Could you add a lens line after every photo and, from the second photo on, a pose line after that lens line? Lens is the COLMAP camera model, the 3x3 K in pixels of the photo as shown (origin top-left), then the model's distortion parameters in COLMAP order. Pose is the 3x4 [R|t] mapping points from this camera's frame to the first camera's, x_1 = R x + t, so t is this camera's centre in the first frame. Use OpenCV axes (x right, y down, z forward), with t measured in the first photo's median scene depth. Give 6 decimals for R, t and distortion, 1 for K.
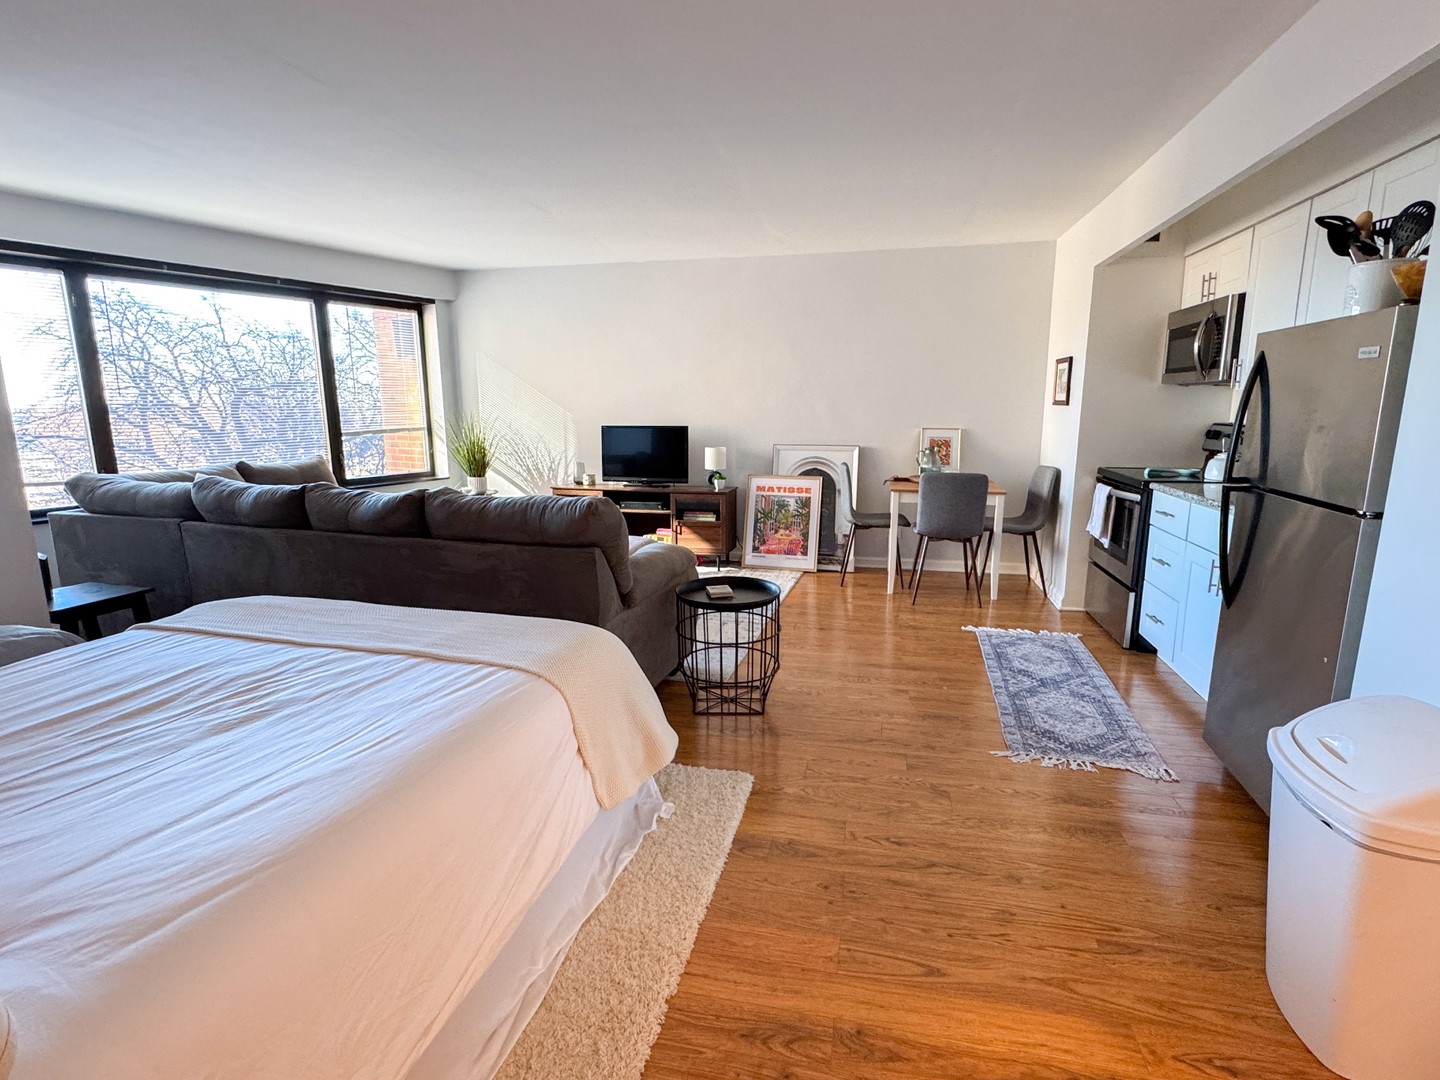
lens RADIAL K [[719.2, 0, 724.5], [0, 719.2, 544.7], [0, 0, 1]] dist [-0.008354, 0.000887]
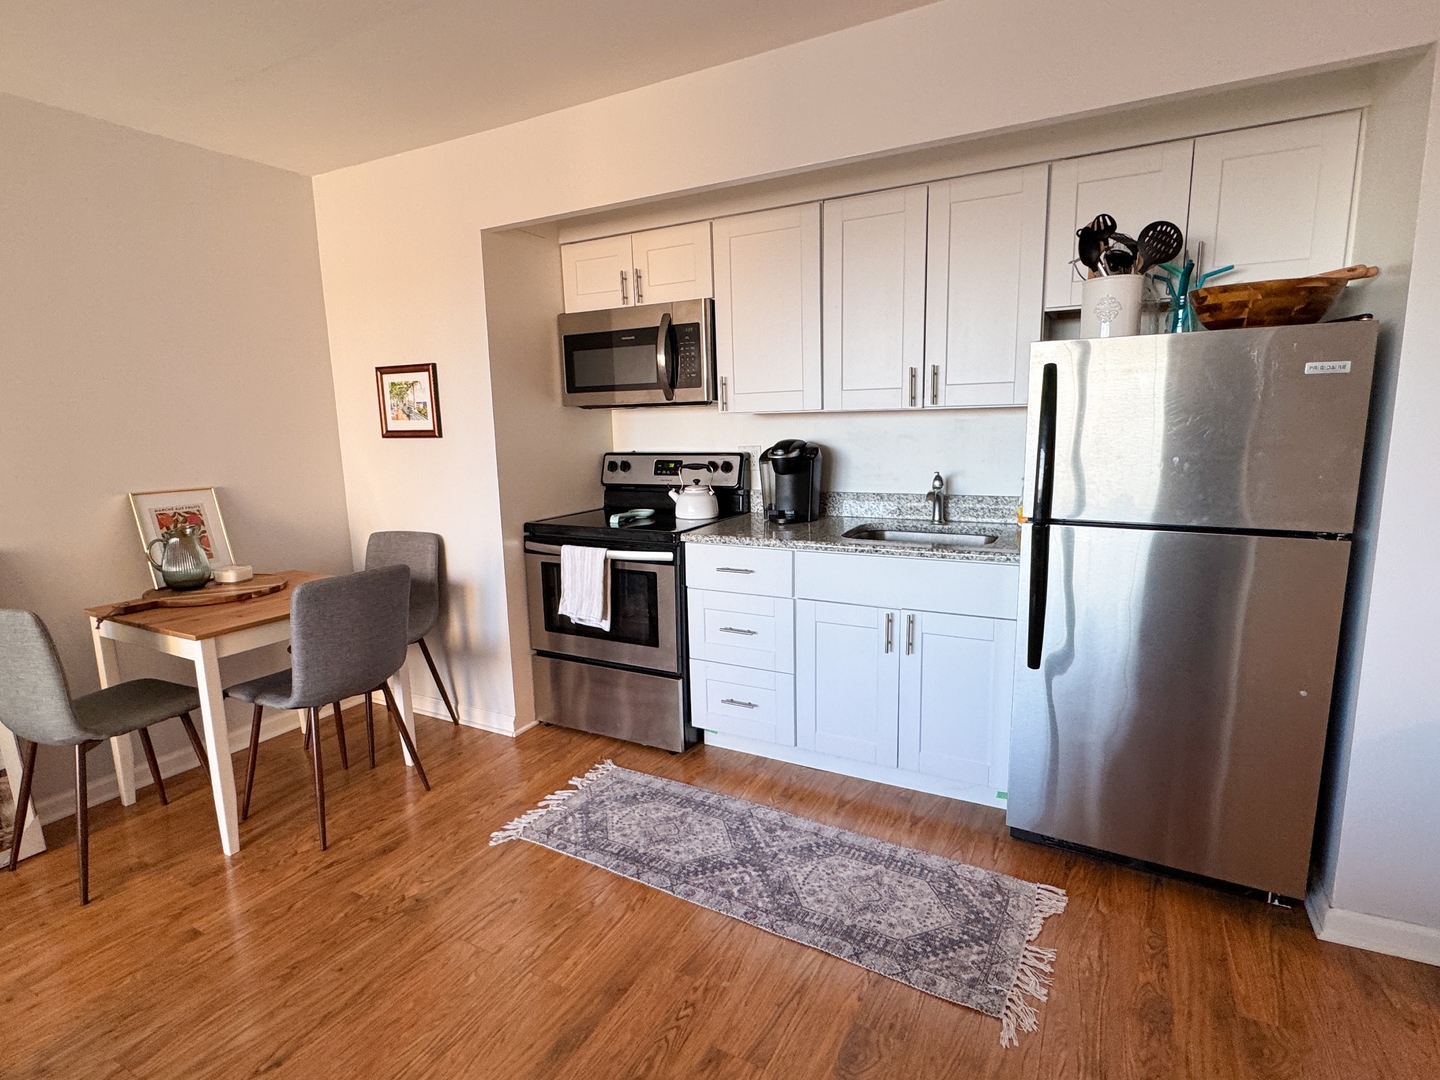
lens RADIAL K [[719.2, 0, 716.7], [0, 719.2, 545.7], [0, 0, 1]] dist [-0.008354, 0.000887]
pose [[0.267858, -0.160720, 0.949959, -0.116972], [0.202786, 0.973305, 0.107491, -0.145994], [-0.941876, 0.163846, 0.293299, 0.733068]]
